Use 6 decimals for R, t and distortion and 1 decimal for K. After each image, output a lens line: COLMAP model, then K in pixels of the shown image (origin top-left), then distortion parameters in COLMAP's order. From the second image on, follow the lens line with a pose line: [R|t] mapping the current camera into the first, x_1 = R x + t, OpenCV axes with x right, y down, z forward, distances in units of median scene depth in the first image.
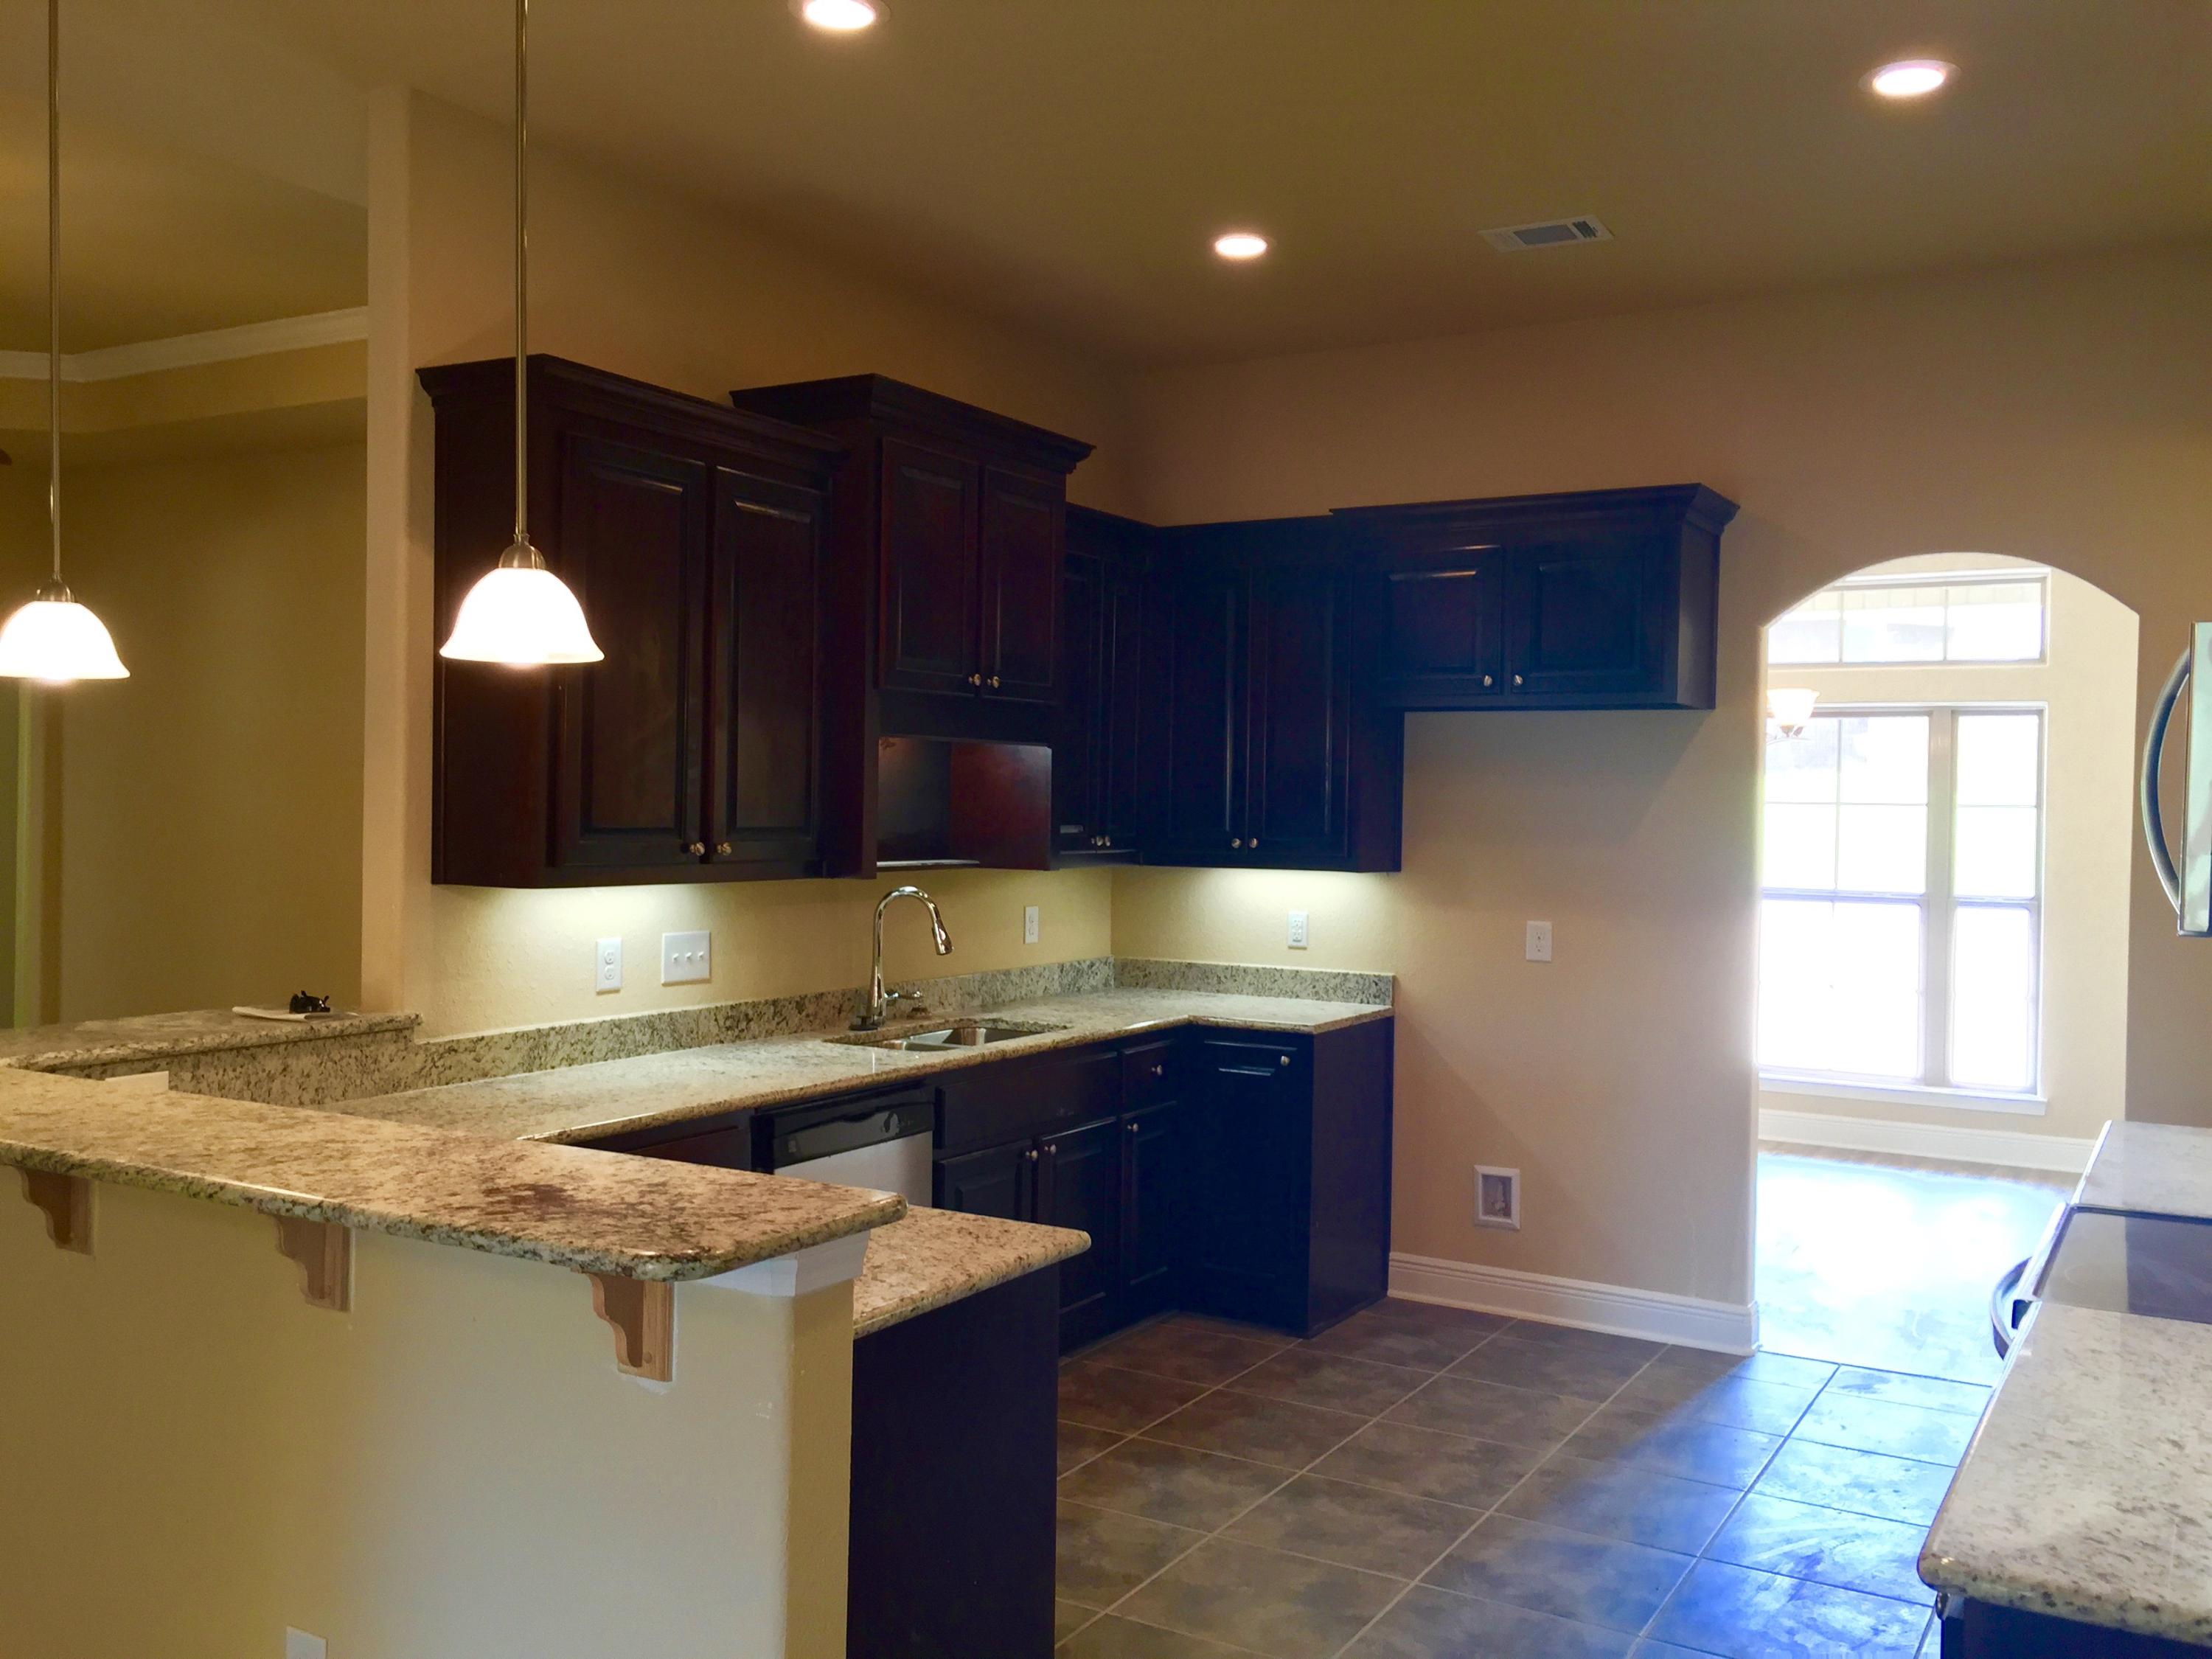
lens RADIAL K [[1981.4, 0, 1111.4], [0, 1981.4, 843.5], [0, 0, 1]] dist [0.059322, -0.042441]
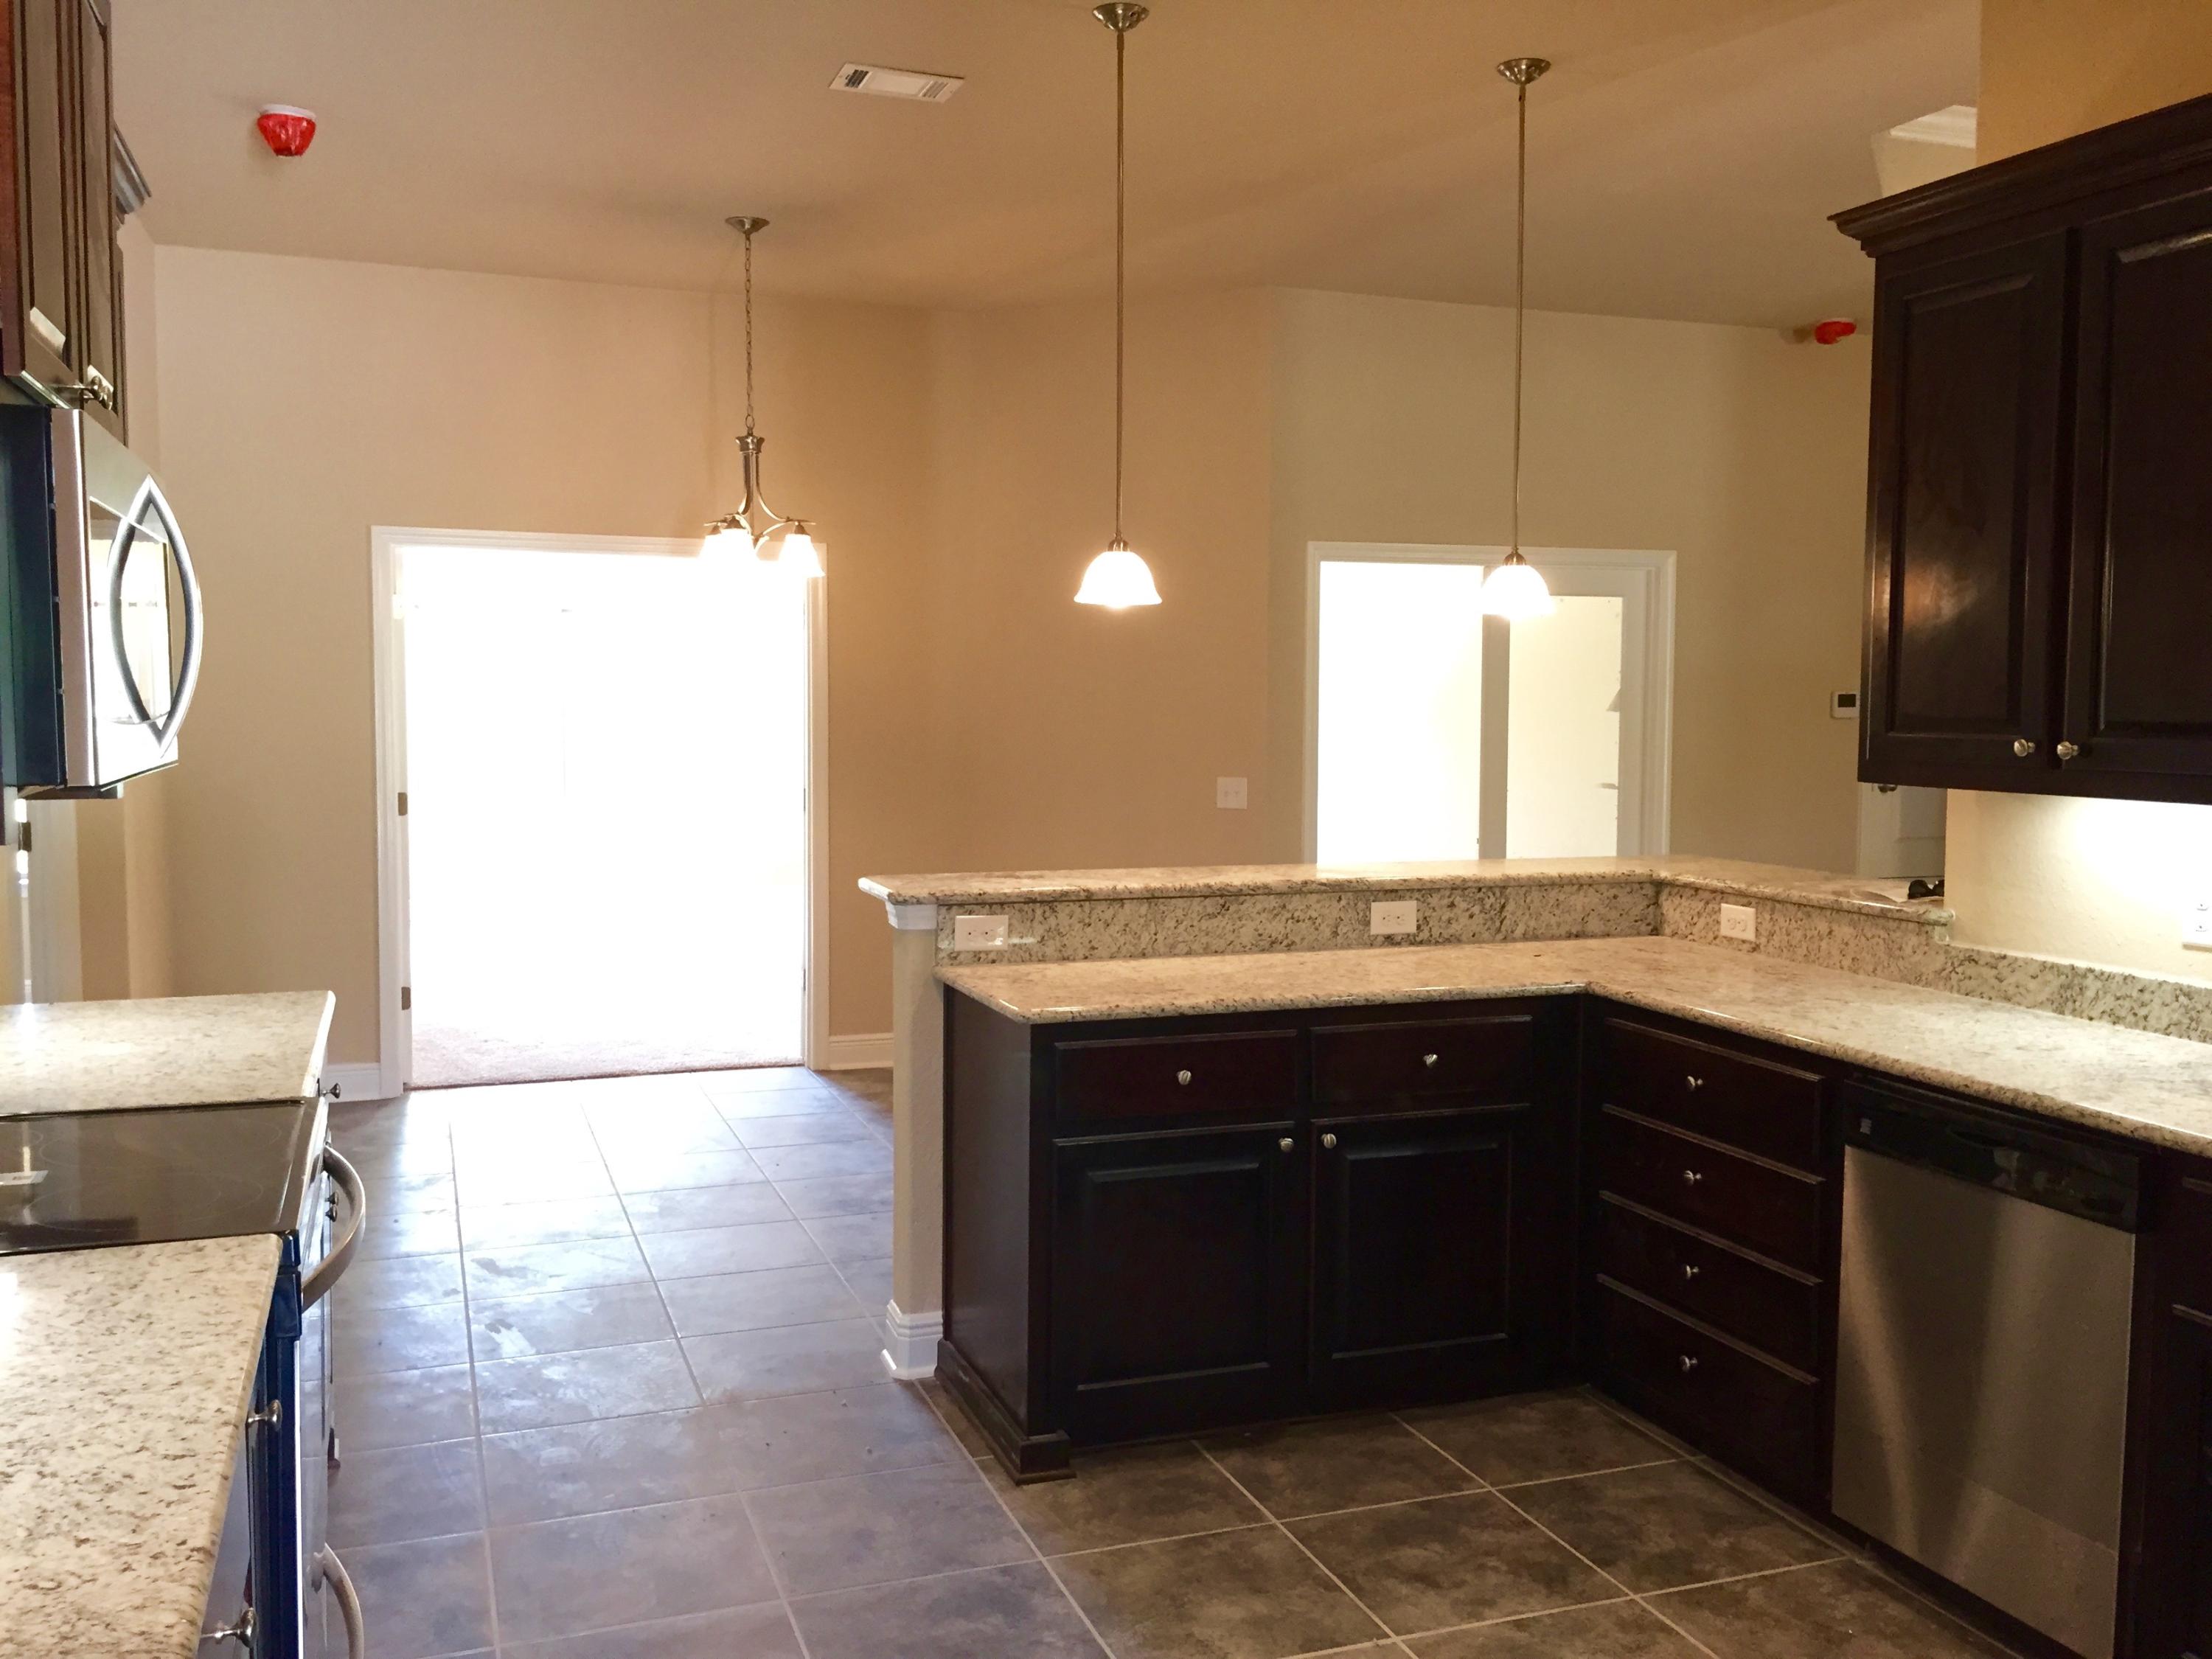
lens RADIAL K [[1981.4, 0, 1118.8], [0, 1981.4, 837.3], [0, 0, 1]] dist [0.059322, -0.042441]
pose [[-0.654886, 0.028947, -0.755173, 0.601541], [-0.039864, 0.996552, 0.072770, -0.005278], [0.754675, 0.077761, -0.651474, 1.236232]]
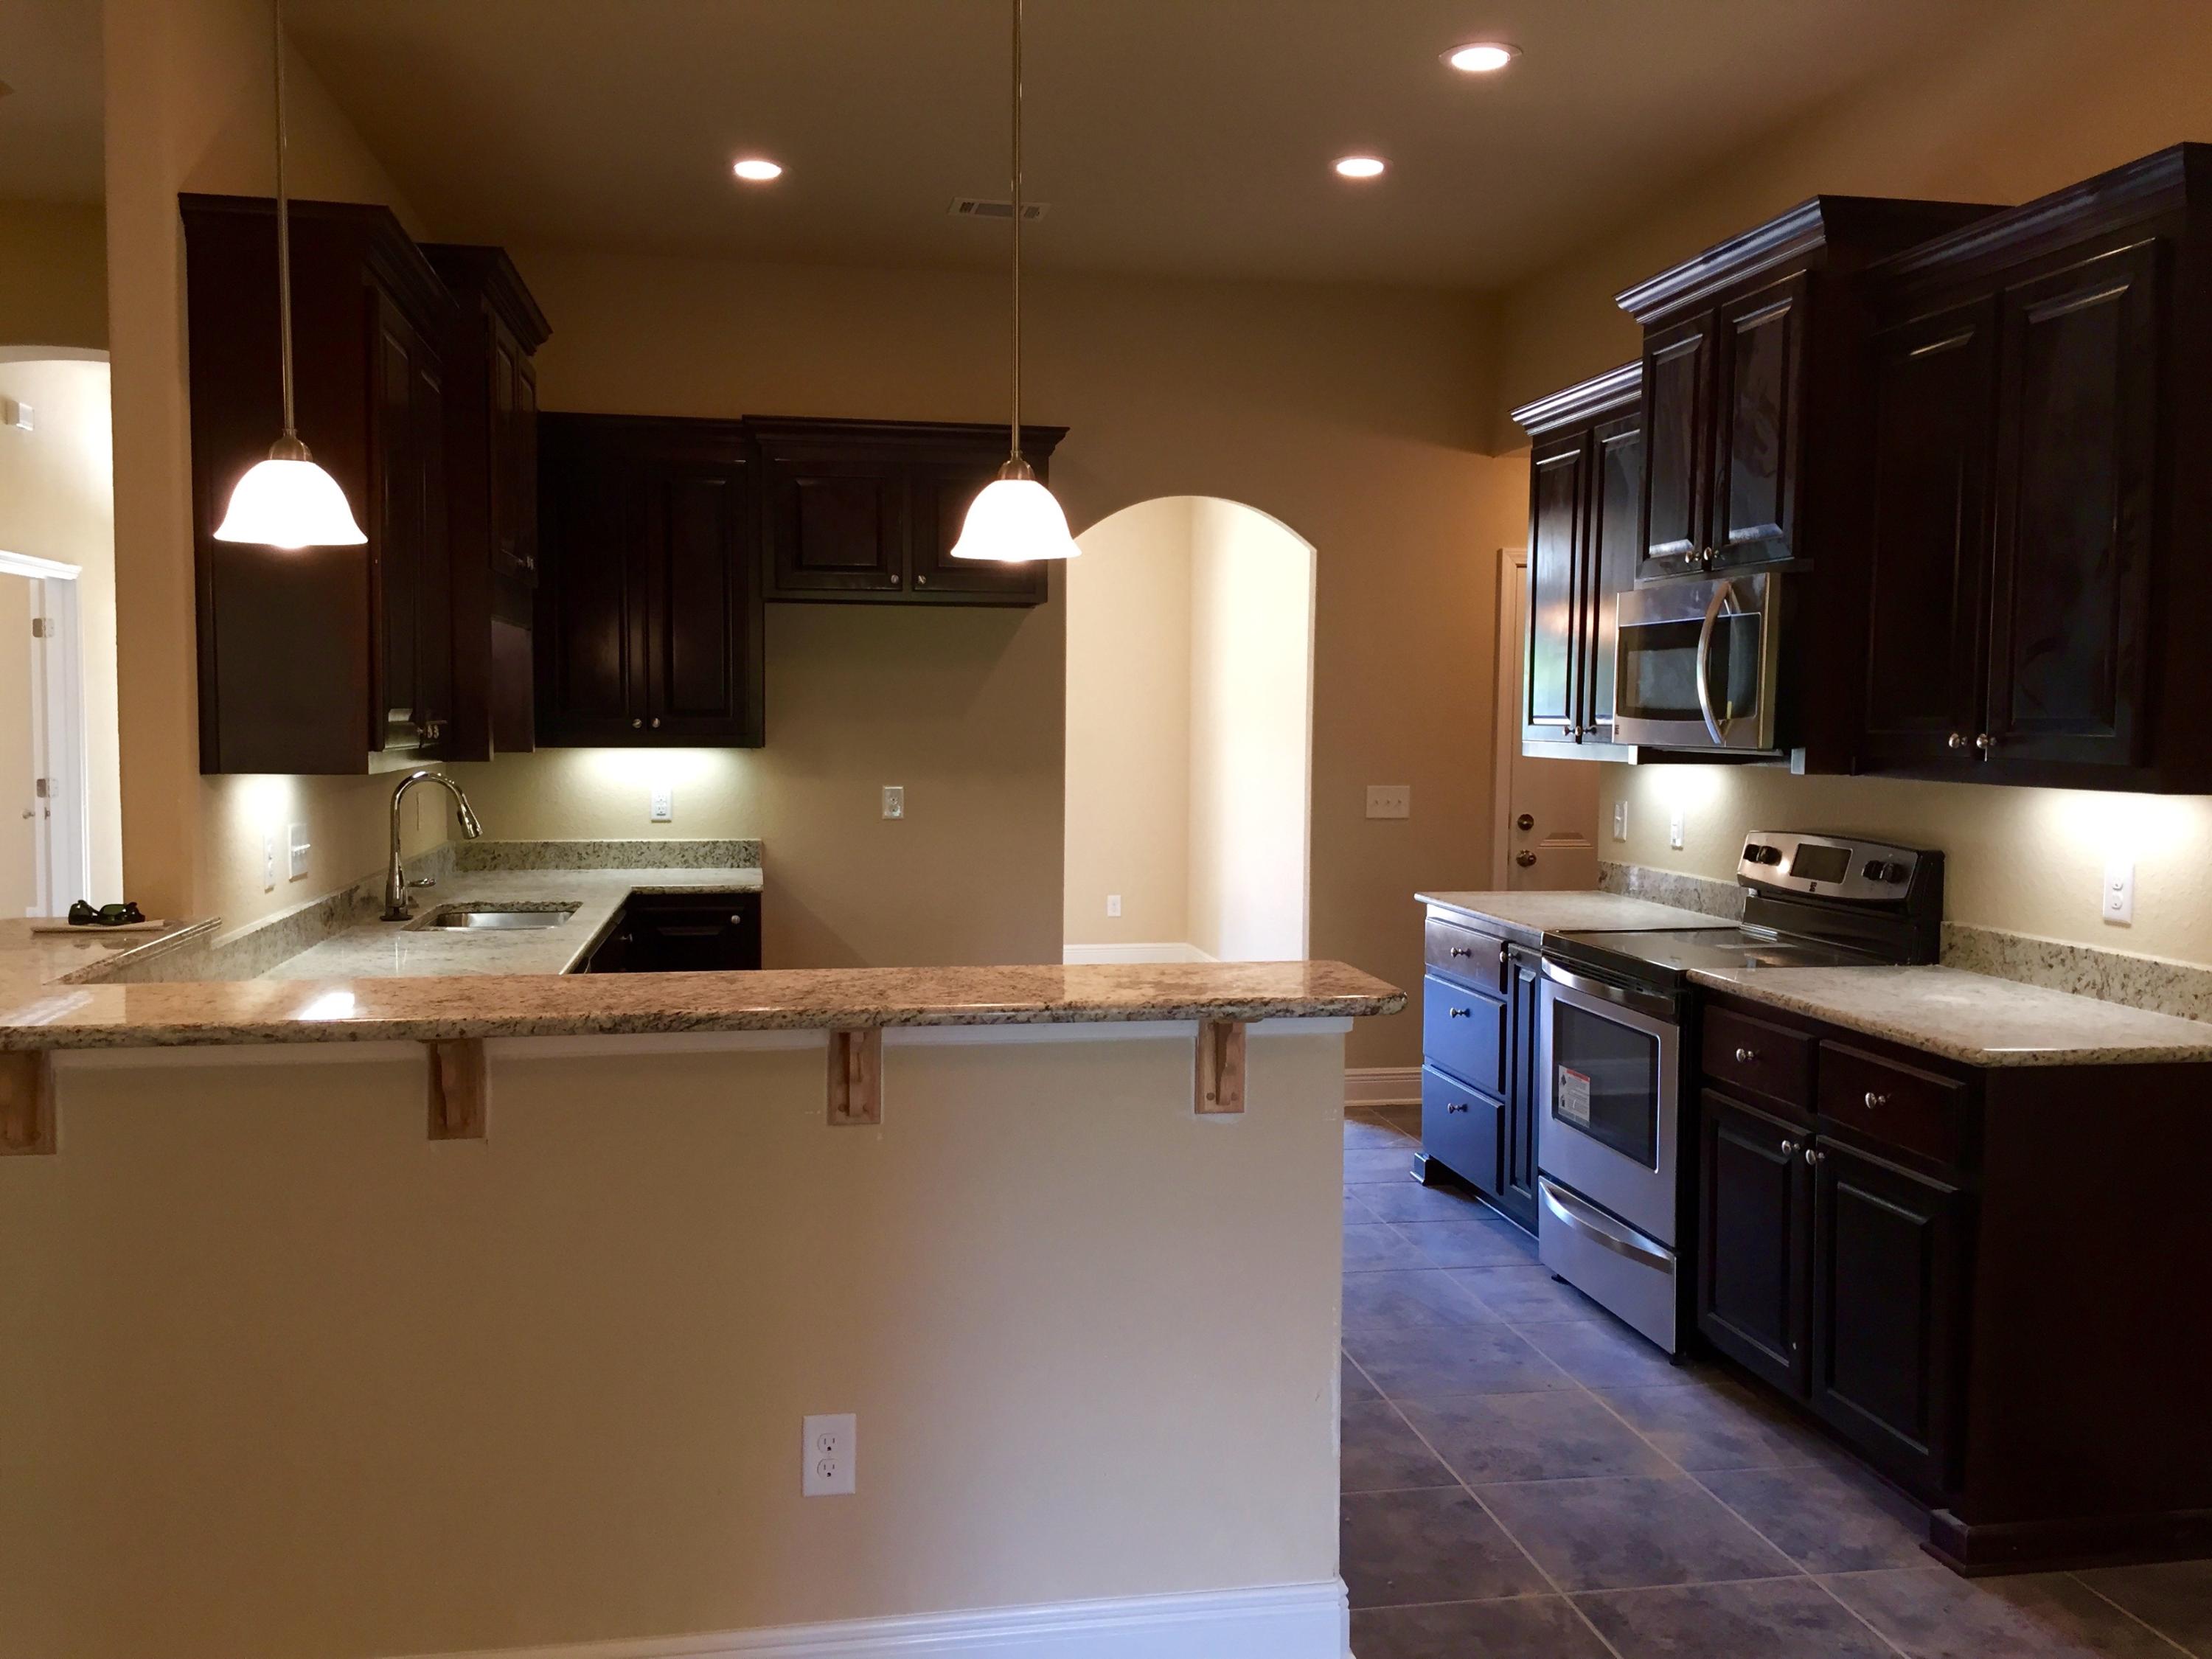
lens RADIAL K [[1981.4, 0, 1103.1], [0, 1981.4, 817.5], [0, 0, 1]] dist [0.059322, -0.042441]
pose [[0.756459, -0.049000, 0.652203, -0.478221], [0.022674, 0.998555, 0.048722, 0.004137], [-0.653648, -0.022068, 0.756477, 0.034576]]
